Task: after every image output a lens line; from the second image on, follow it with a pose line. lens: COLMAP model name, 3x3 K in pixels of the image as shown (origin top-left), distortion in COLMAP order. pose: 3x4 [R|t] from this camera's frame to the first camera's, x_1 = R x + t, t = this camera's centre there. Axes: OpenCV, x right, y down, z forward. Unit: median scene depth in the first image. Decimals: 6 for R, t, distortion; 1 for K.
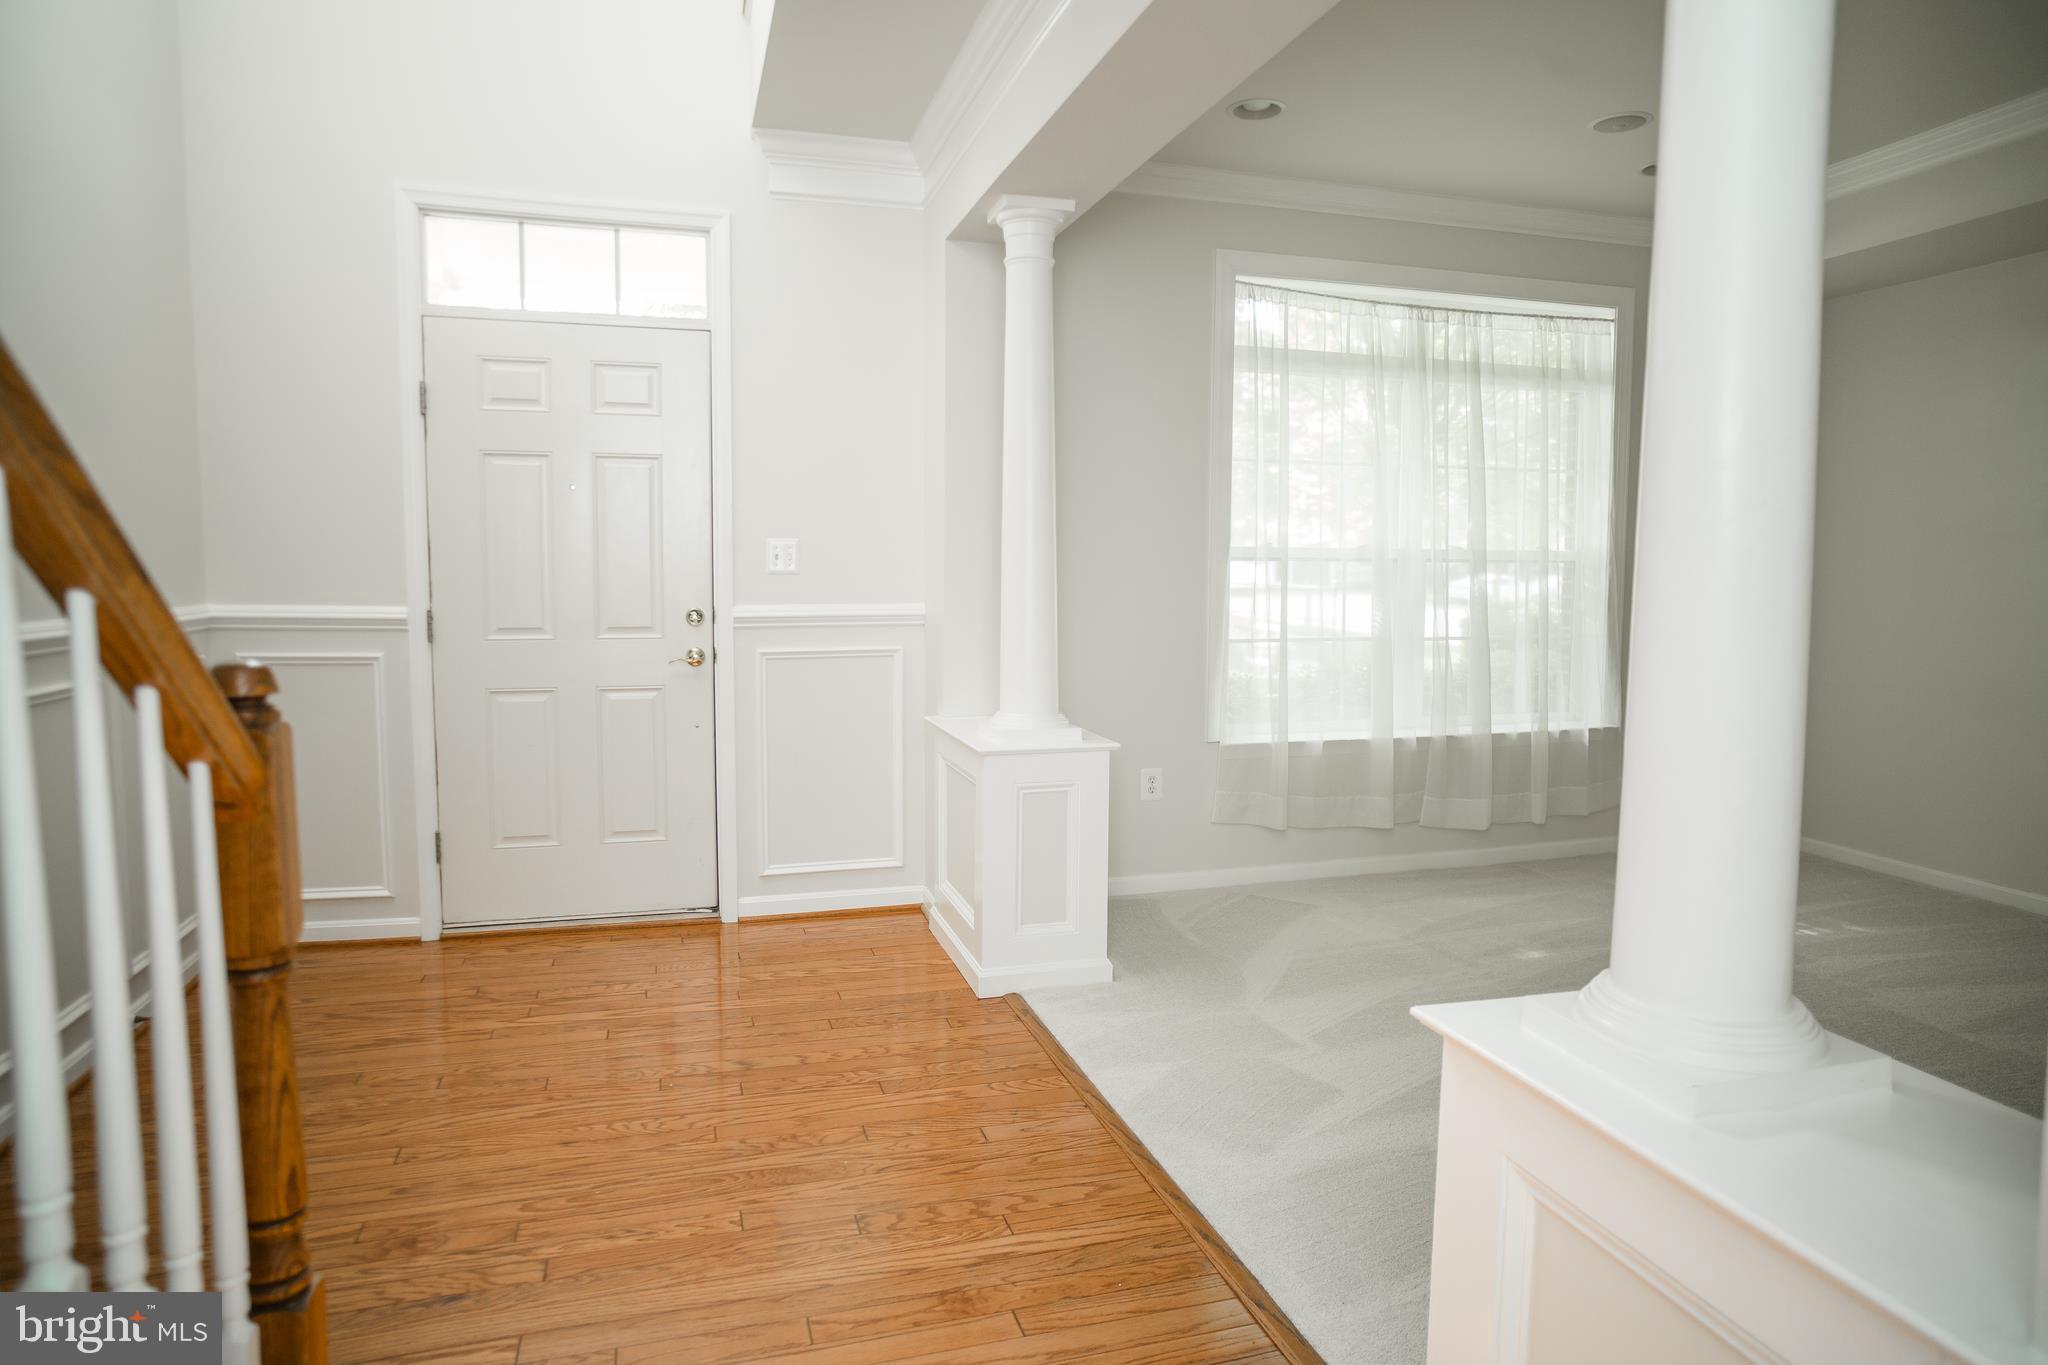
lens RADIAL K [[1225.8, 0, 1014.2], [0, 1225.8, 675.0], [0, 0, 1]] dist [-0.043088, 0.009687]
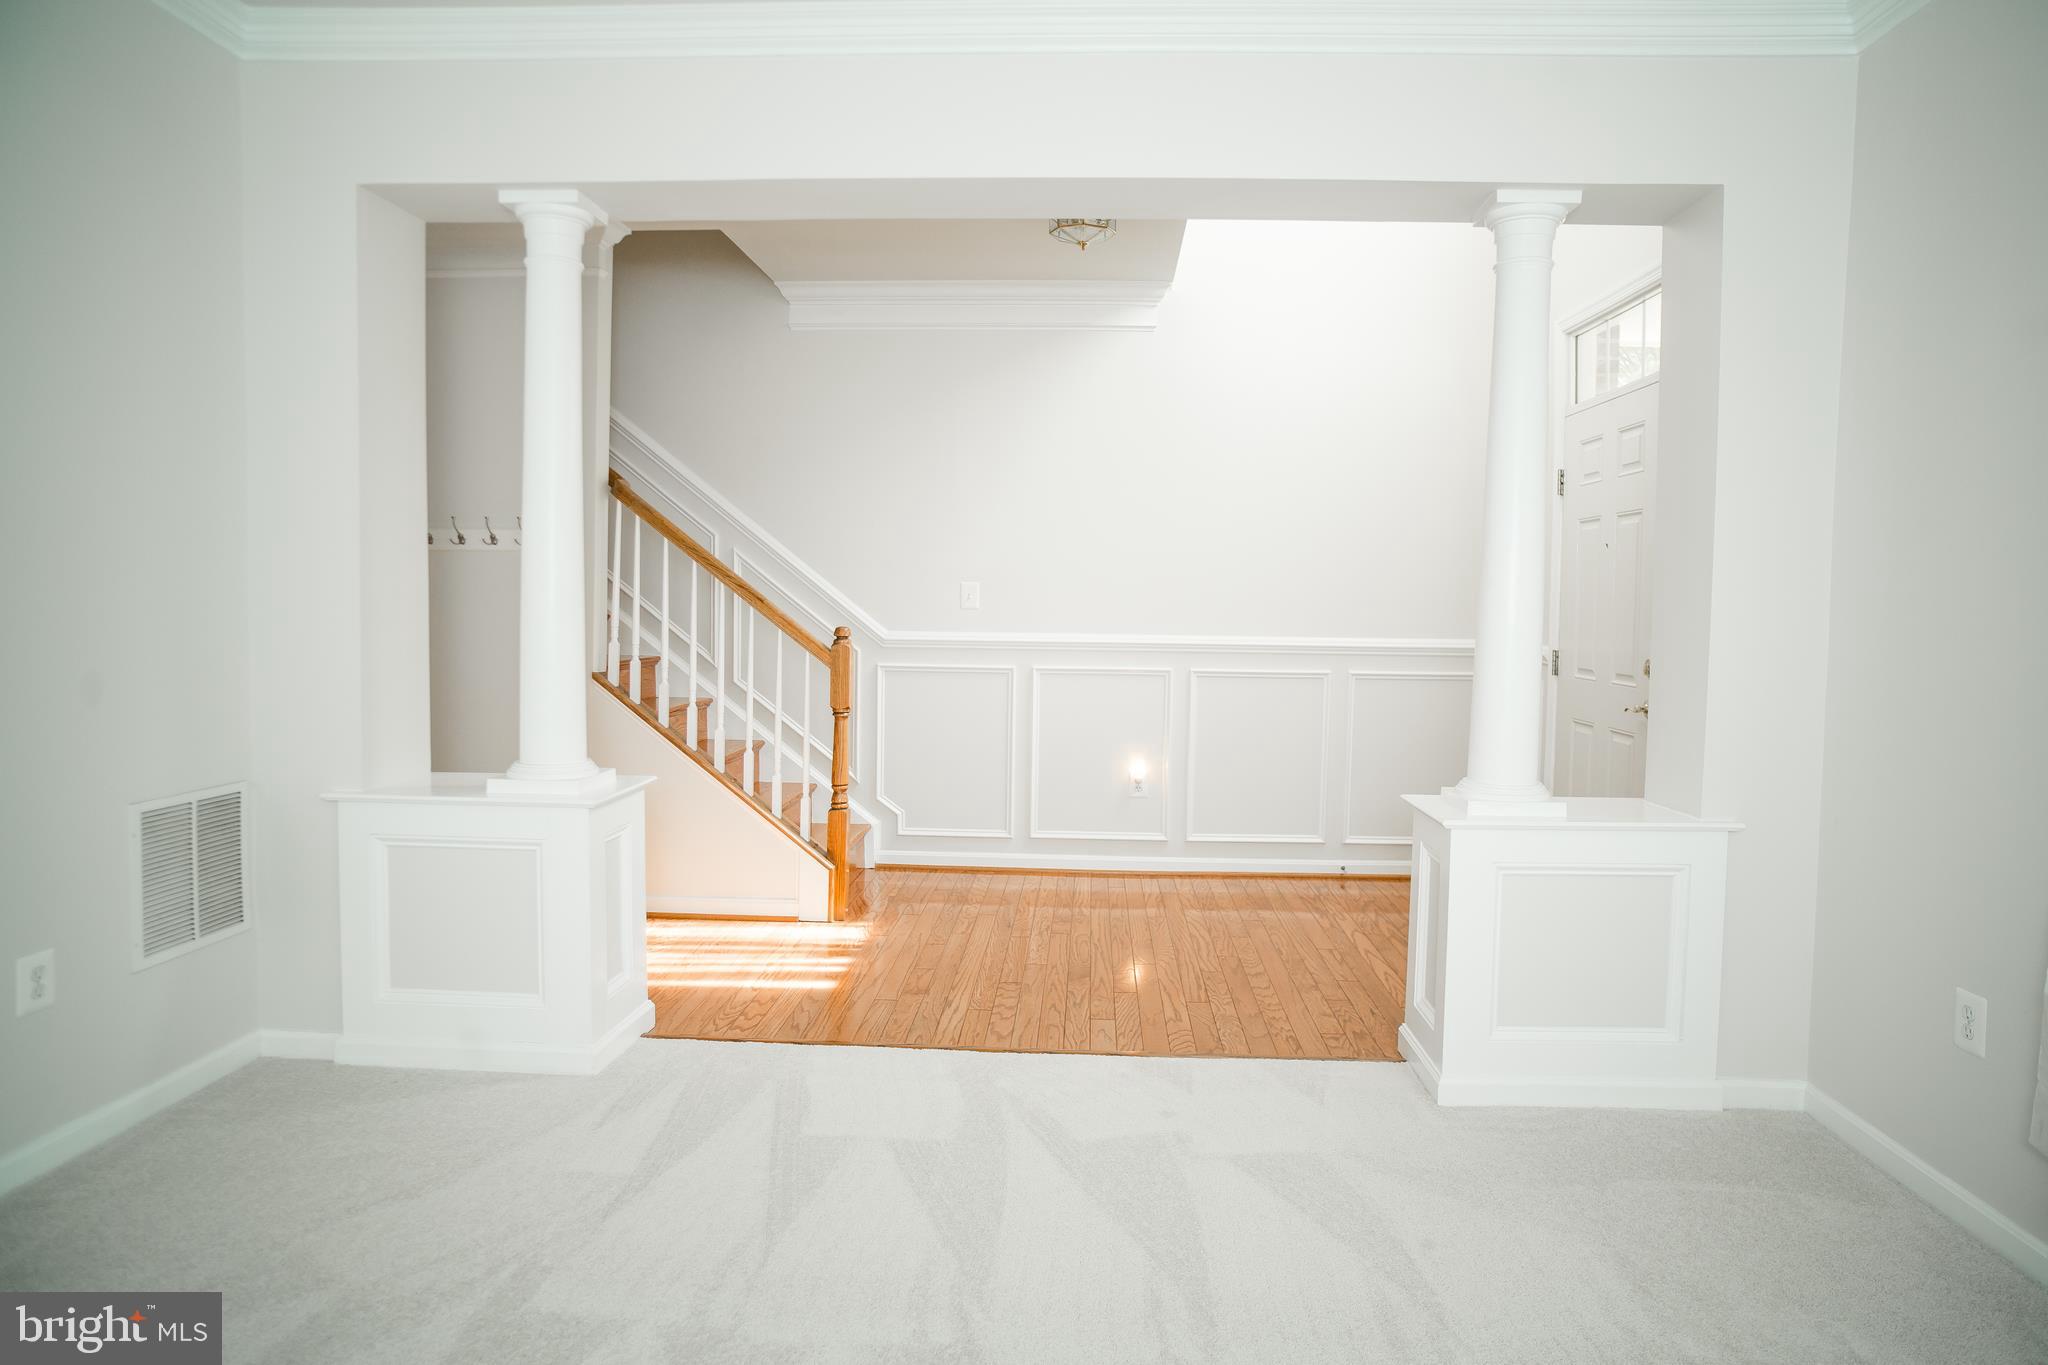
lens RADIAL K [[1225.8, 0, 1016.5], [0, 1225.8, 678.9], [0, 0, 1]] dist [-0.043088, 0.009687]
pose [[-0.344243, 0.038704, -0.938083, 1.386250], [-0.104306, 0.991388, 0.079180, -0.097459], [0.933069, 0.125105, -0.337241, 1.463266]]
